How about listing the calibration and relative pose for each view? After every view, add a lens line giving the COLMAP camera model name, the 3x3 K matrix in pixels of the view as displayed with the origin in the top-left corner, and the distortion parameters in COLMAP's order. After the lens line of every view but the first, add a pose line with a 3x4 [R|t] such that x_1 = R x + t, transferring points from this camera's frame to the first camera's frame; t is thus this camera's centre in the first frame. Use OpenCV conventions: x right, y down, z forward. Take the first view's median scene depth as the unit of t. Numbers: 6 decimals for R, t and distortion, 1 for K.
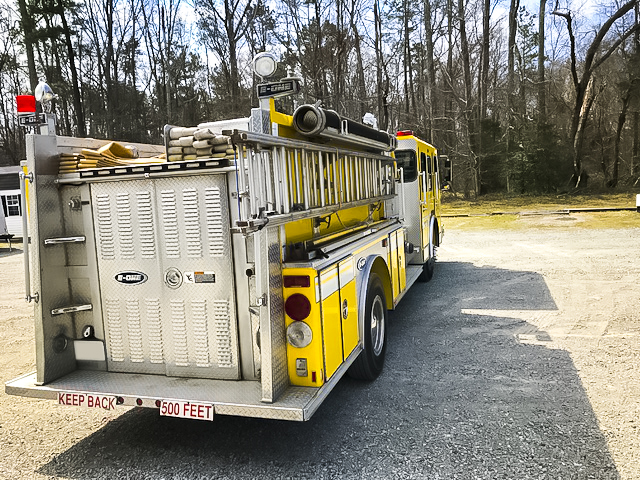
lens RADIAL K [[524.8, 0, 316.8], [0, 524.8, 237.4], [0, 0, 1]] dist [0.016269, 0.003033]
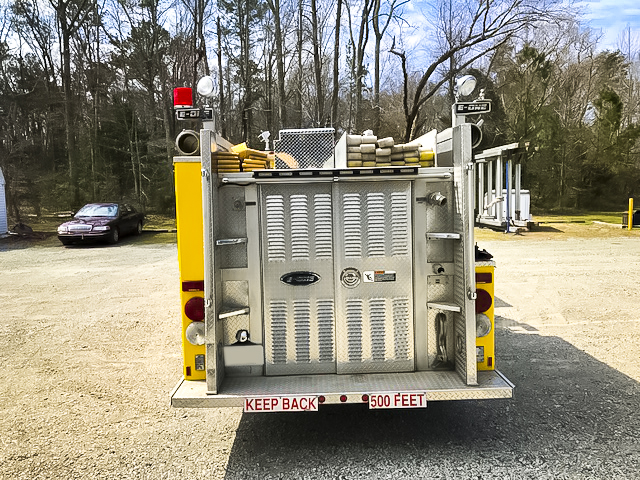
lens RADIAL K [[524.8, 0, 317.7], [0, 524.8, 236.5], [0, 0, 1]] dist [0.016269, 0.003033]
pose [[0.940718, 0.010386, 0.339029, -0.693853], [-0.001045, 0.999615, -0.027724, 0.024063], [-0.339187, 0.025727, 0.940367, 0.043547]]
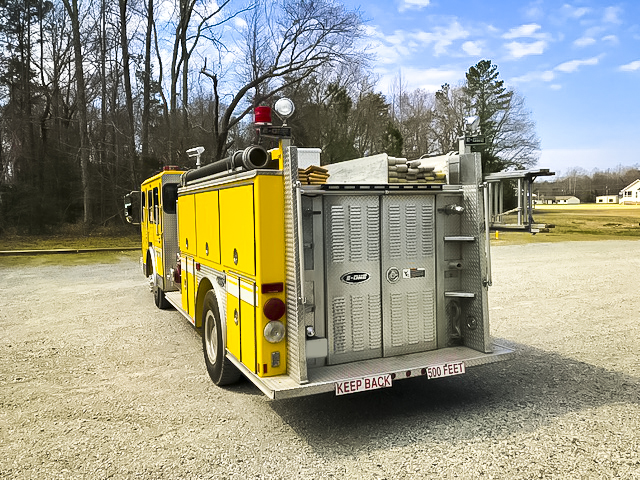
lens RADIAL K [[524.8, 0, 319.4], [0, 524.8, 238.5], [0, 0, 1]] dist [0.016269, 0.003033]
pose [[0.730643, 0.009582, 0.682693, -1.262803], [0.038243, 0.997757, -0.054933, 0.052513], [-0.681688, 0.066245, 0.728638, 0.209101]]
